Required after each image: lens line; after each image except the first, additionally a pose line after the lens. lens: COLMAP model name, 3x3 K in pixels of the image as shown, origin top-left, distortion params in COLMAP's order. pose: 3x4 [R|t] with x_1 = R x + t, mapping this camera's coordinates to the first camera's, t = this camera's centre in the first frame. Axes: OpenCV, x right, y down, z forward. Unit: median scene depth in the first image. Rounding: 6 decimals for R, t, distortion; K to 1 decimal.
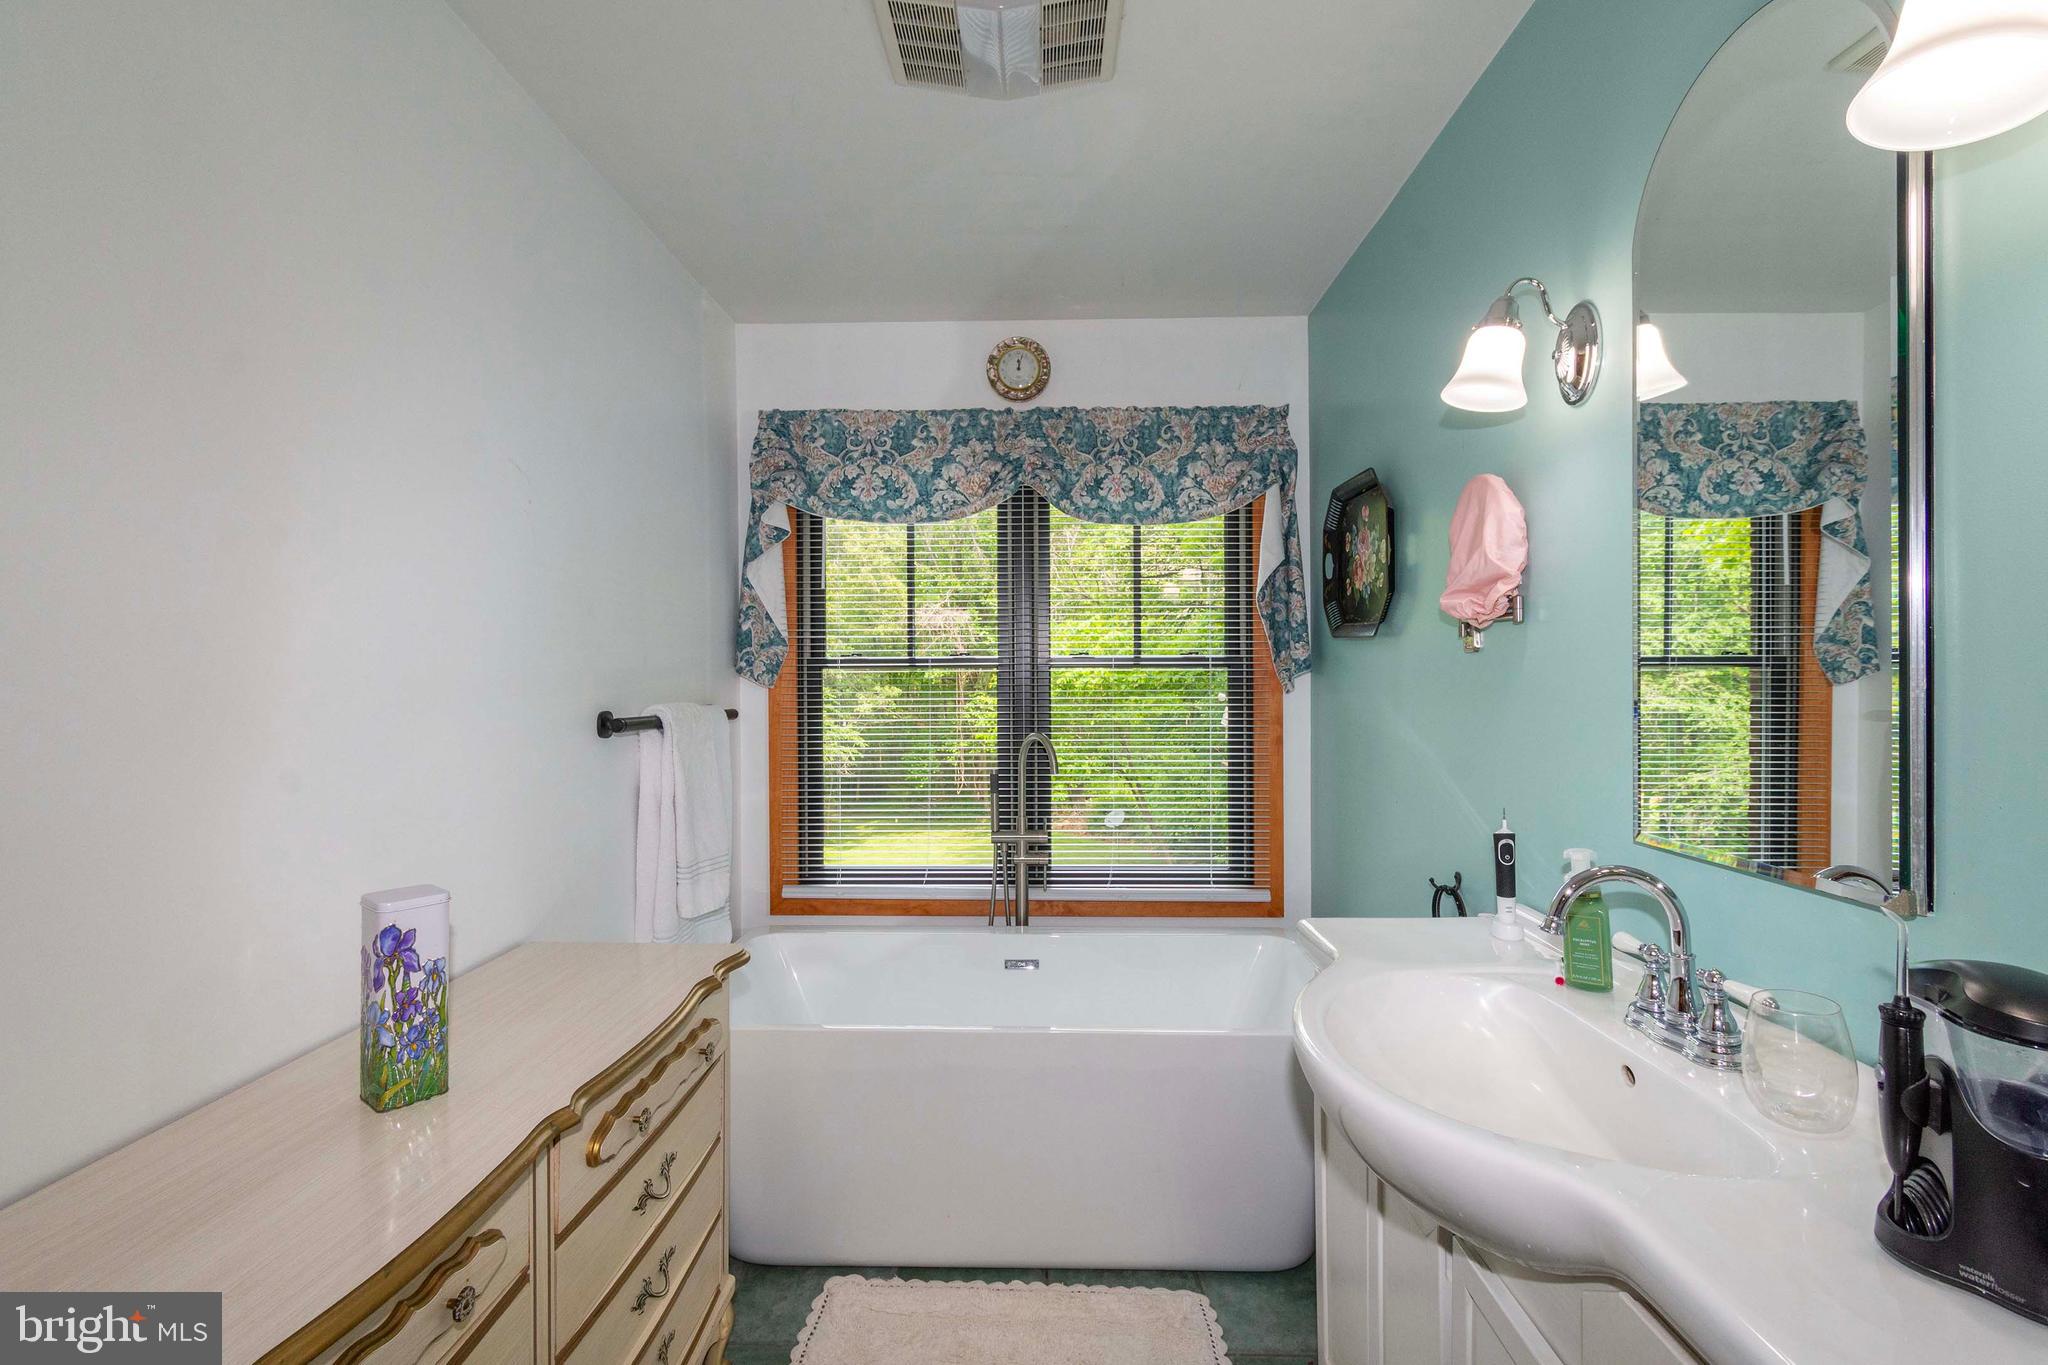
lens RADIAL K [[906.4, 0, 1025.5], [0, 906.4, 677.0], [0, 0, 1]] dist [0.002150, -0.000681]
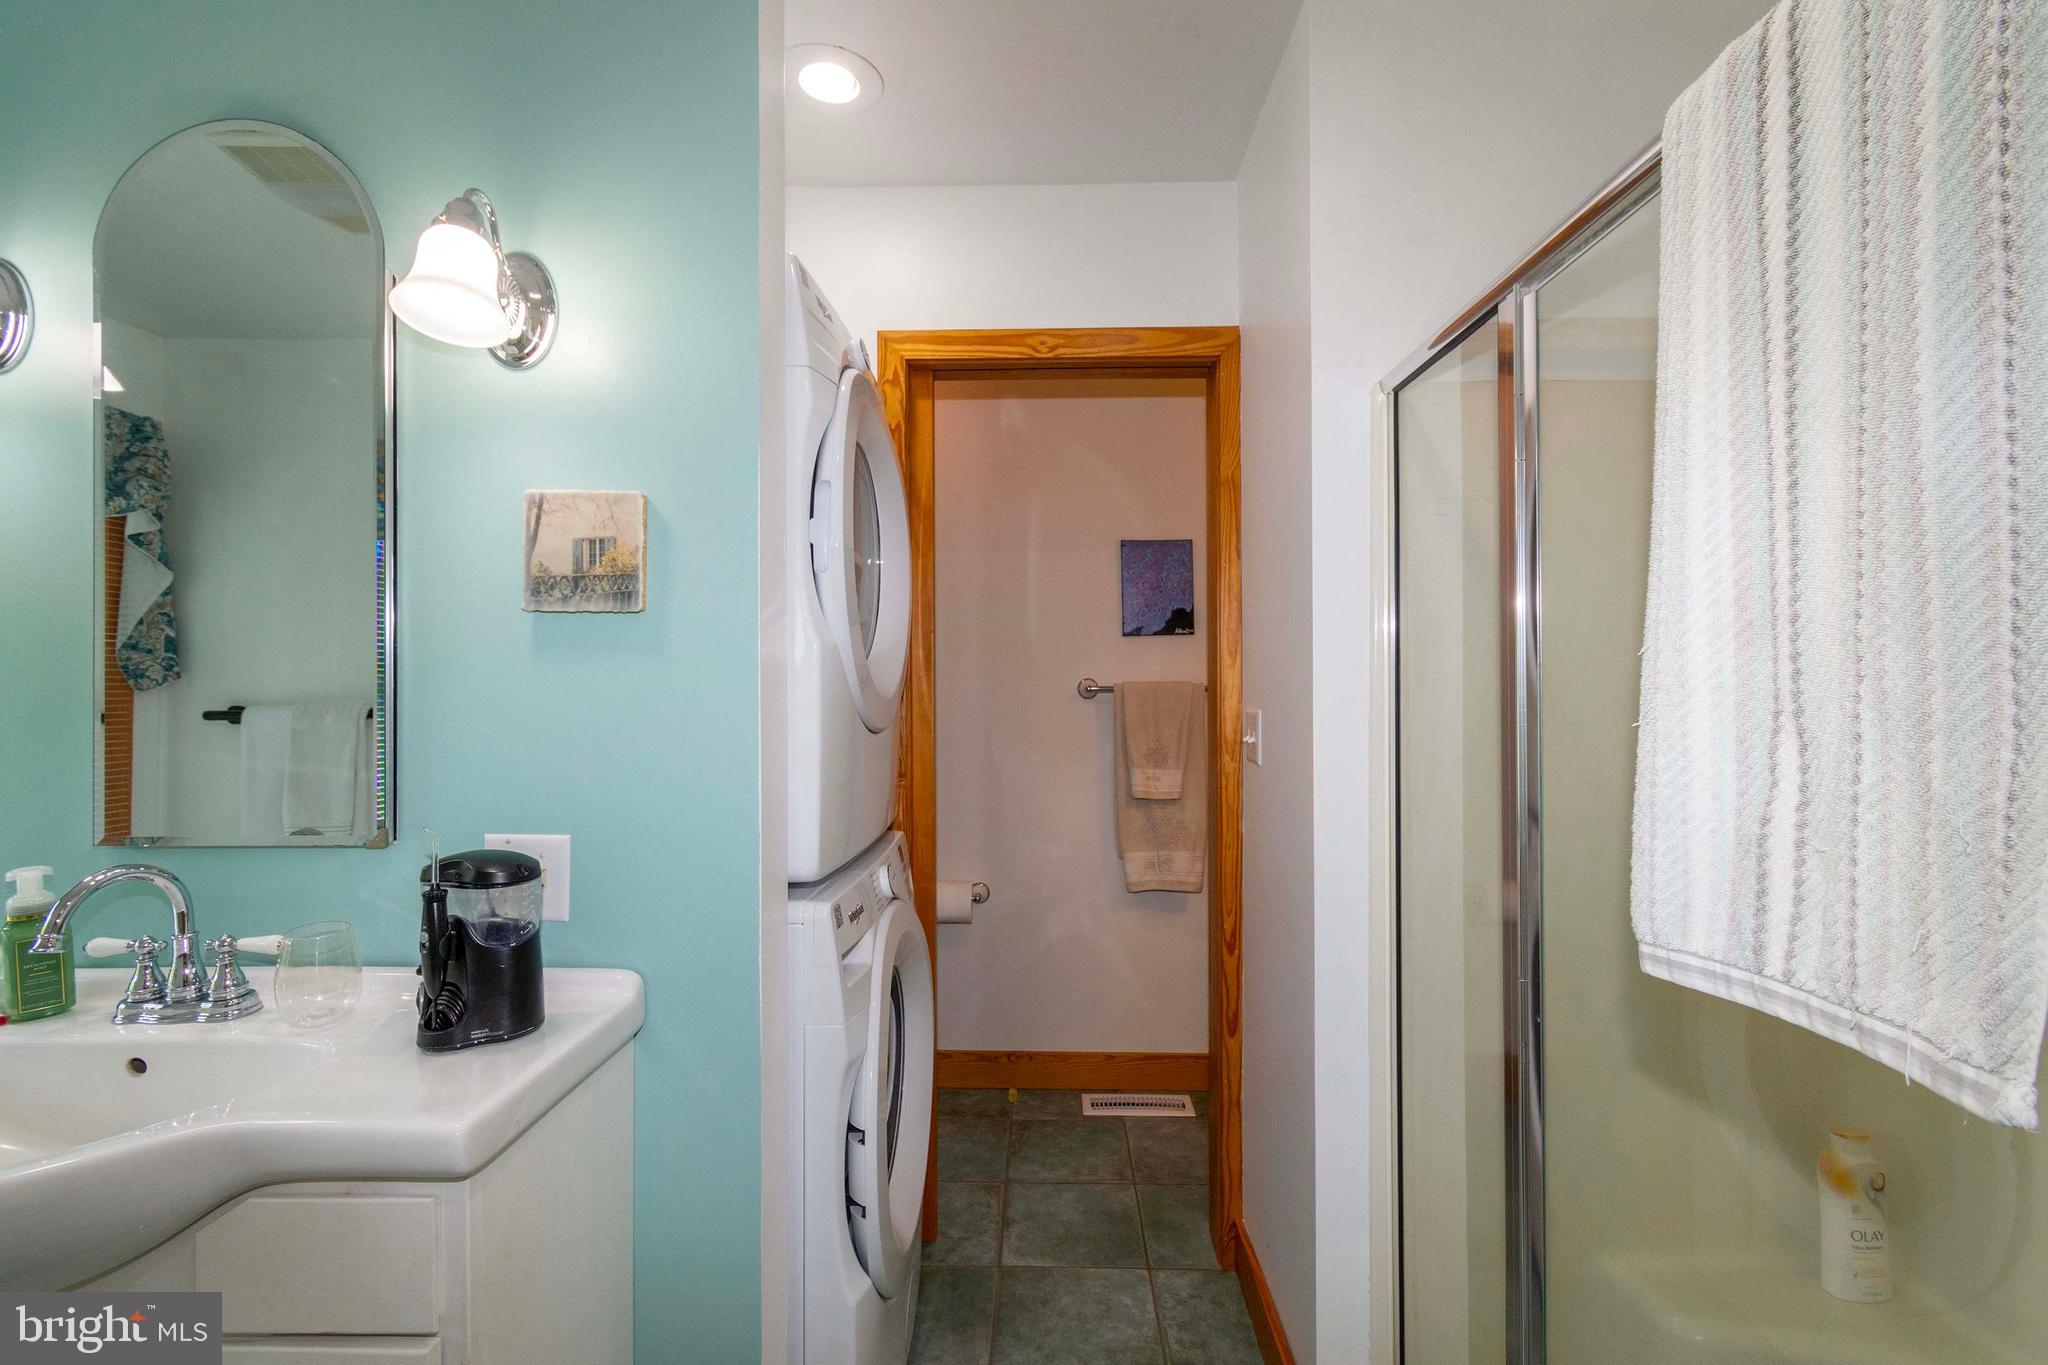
lens RADIAL K [[906.4, 0, 1029.3], [0, 906.4, 676.7], [0, 0, 1]] dist [0.002150, -0.000681]
pose [[-0.004299, 0.008150, 0.999958, -0.139324], [0.003678, 0.999960, -0.008134, 0.003951], [-0.999984, 0.003643, -0.004329, -0.002449]]
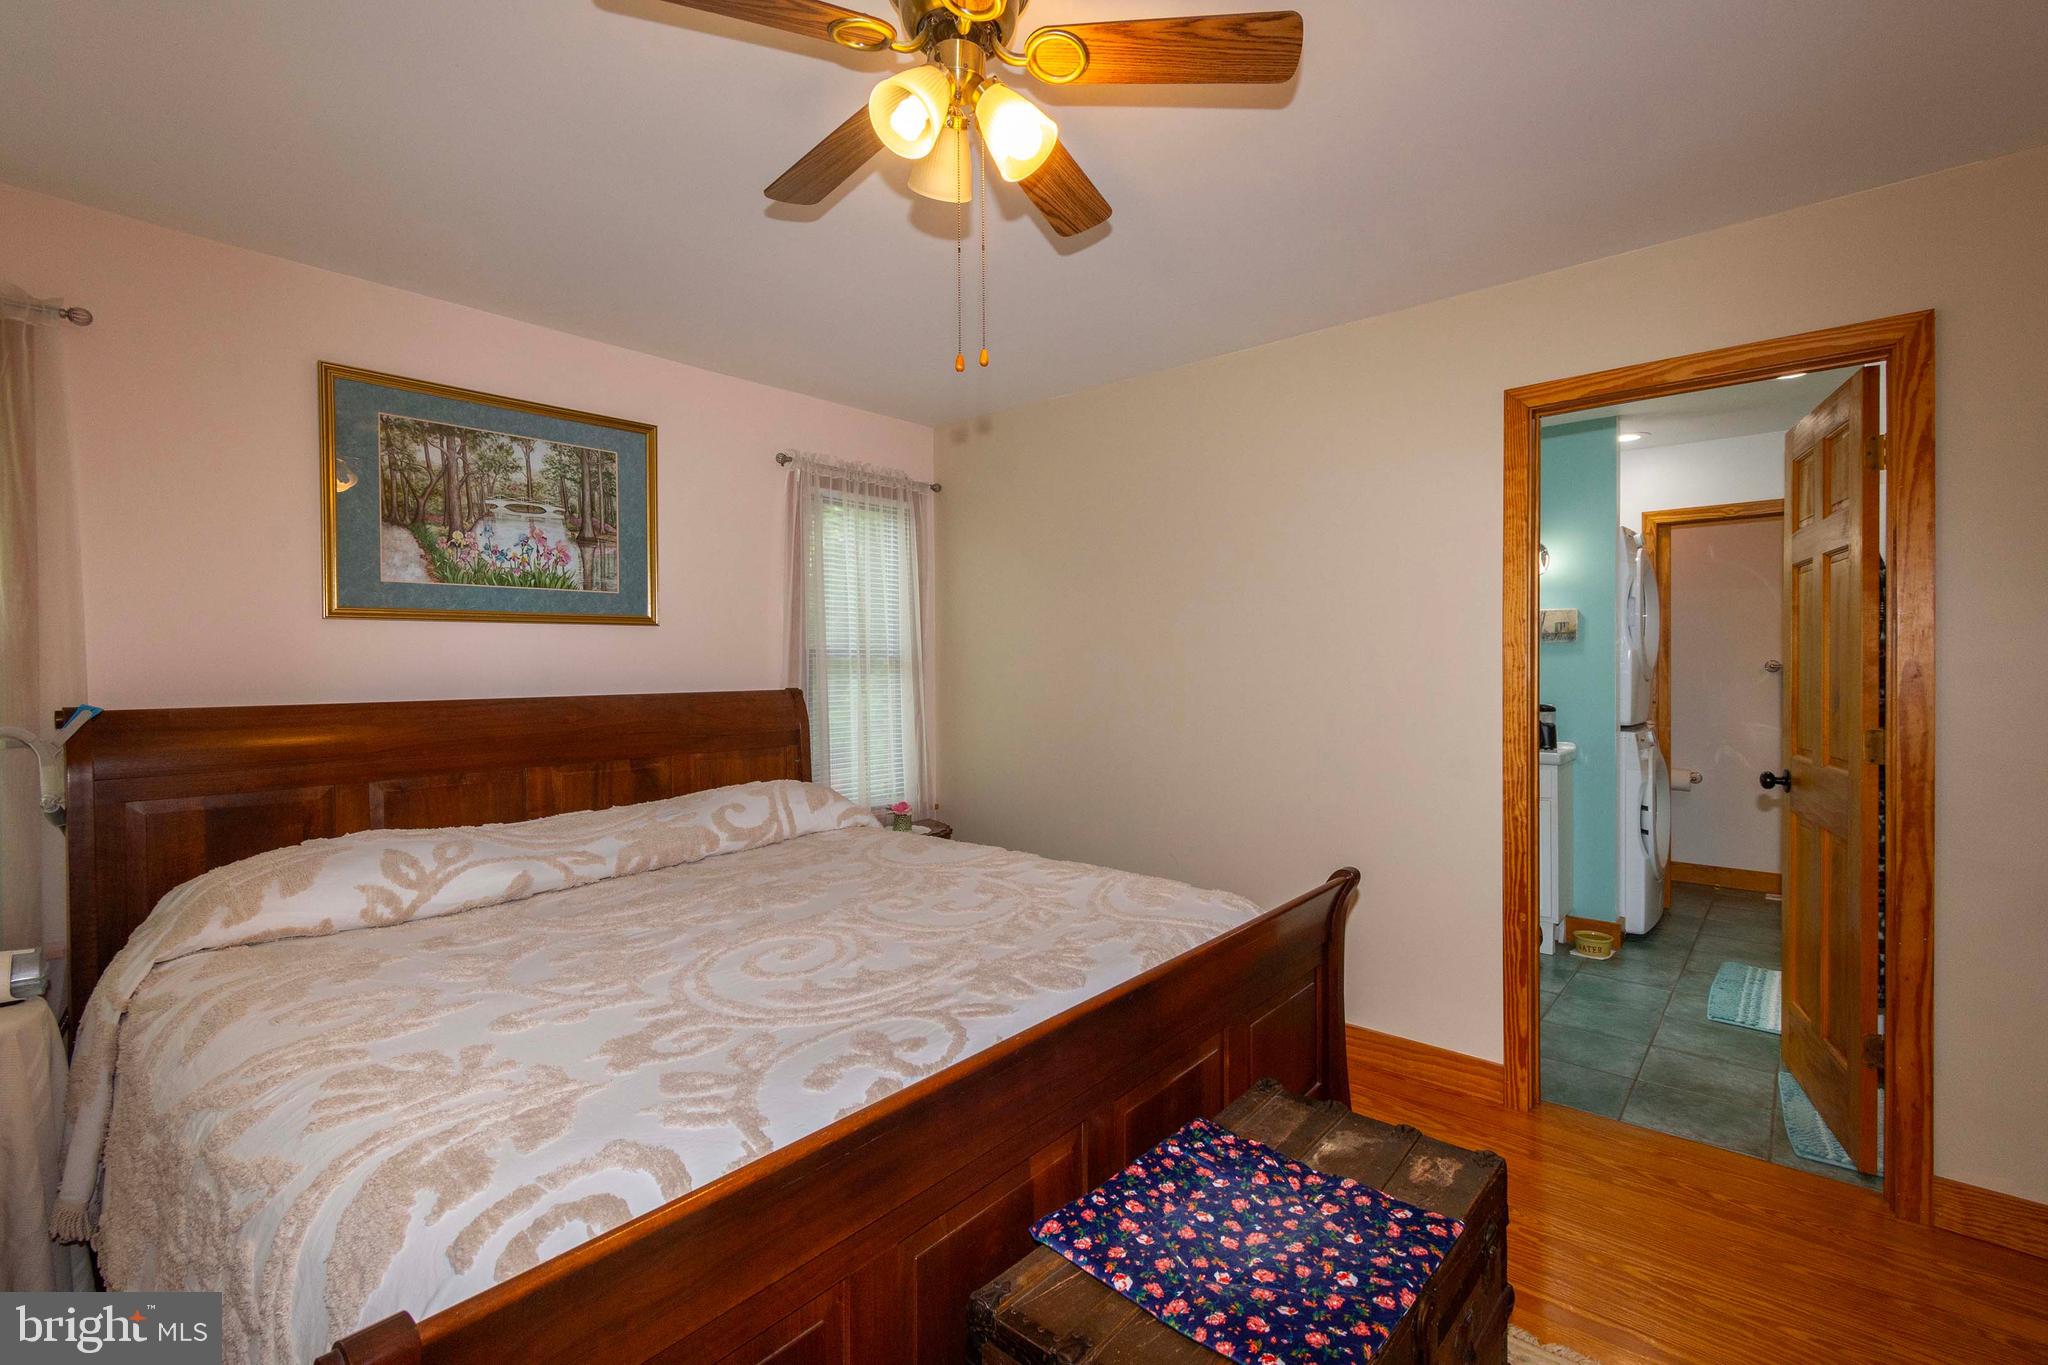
lens RADIAL K [[906.4, 0, 1031.4], [0, 906.4, 677.3], [0, 0, 1]] dist [0.002150, -0.000681]
pose [[0.632301, -0.006699, 0.774693, -1.491271], [0.004139, 0.999978, 0.005269, 0.015775], [-0.774711, -0.000125, 0.632315, -0.075889]]
